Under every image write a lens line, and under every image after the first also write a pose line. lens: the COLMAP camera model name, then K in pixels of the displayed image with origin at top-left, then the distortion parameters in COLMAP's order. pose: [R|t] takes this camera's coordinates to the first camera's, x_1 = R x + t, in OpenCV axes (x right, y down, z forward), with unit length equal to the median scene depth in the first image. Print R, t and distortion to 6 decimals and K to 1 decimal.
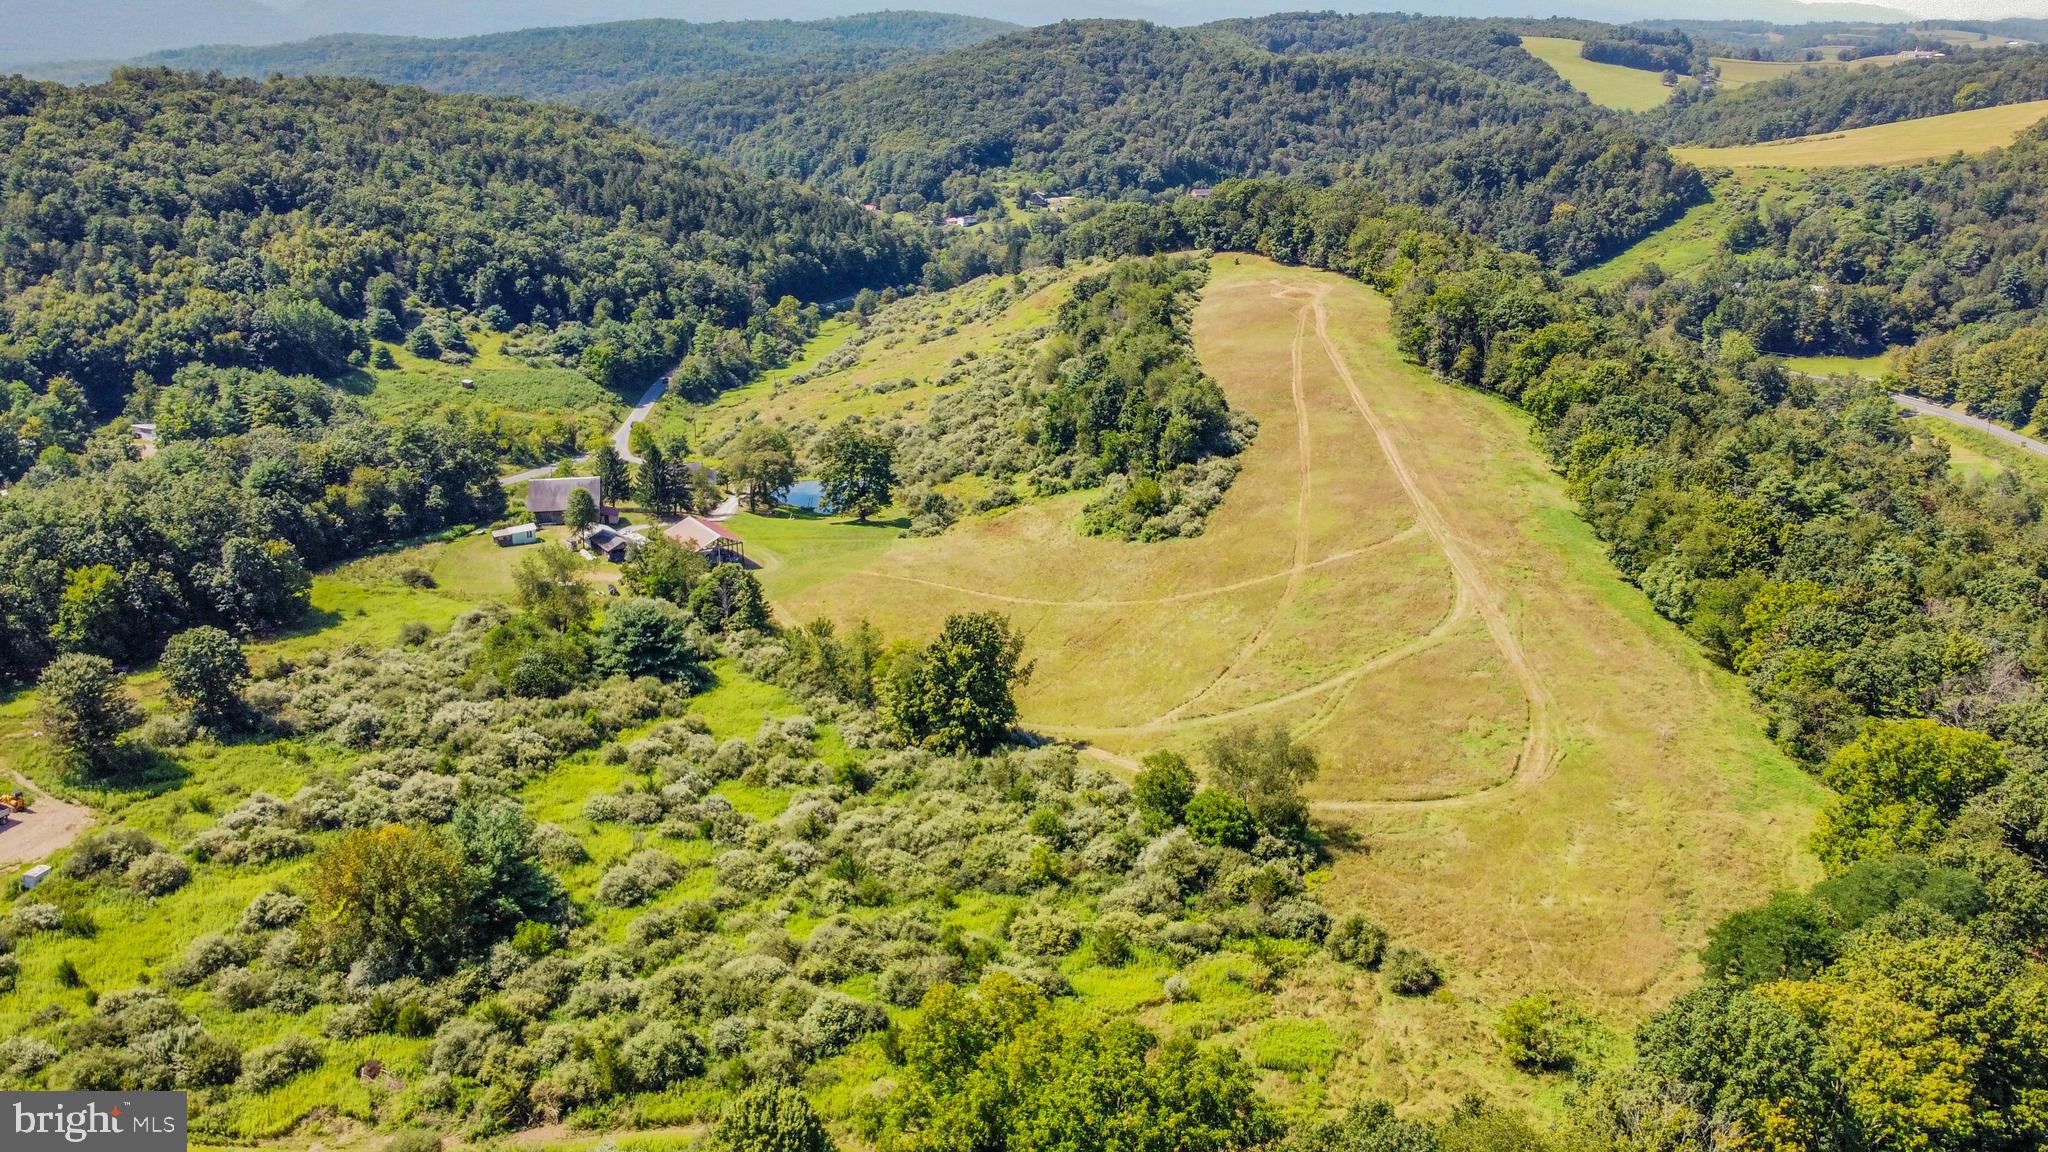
lens RADIAL K [[1424.3, 0, 1024.0], [0, 1424.3, 576.0], [0, 0, 1]] dist [-0.006614, -0.003547]
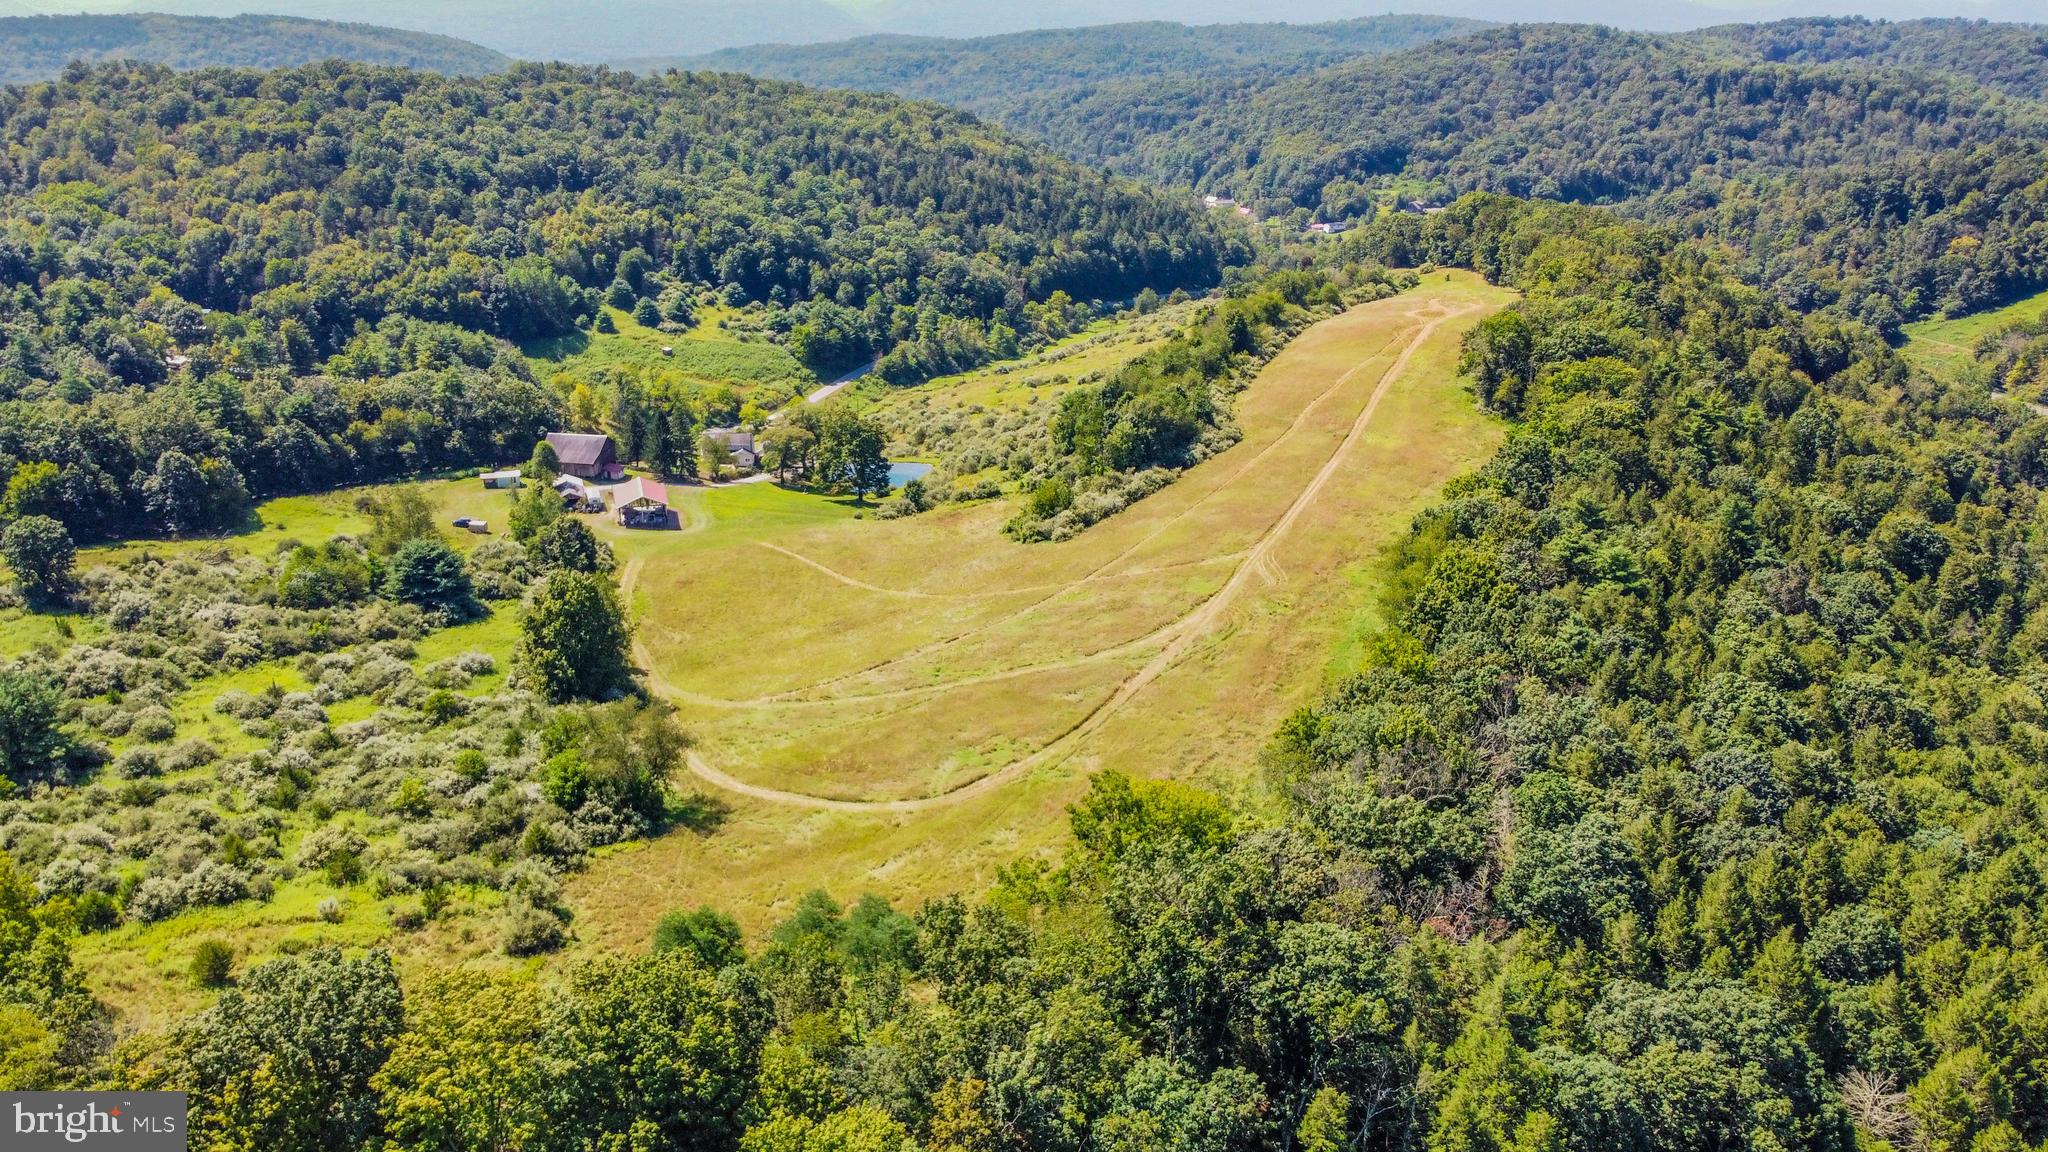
lens RADIAL K [[1448.3, 0, 1022.9], [0, 1448.3, 533.1], [0, 0, 1]] dist [-0.008942, -0.006123]
pose [[0.953851, 0.101589, -0.282574, 0.162437], [-0.111003, 0.993667, -0.017462, -0.005835], [0.279011, 0.048022, 0.959086, 0.013852]]
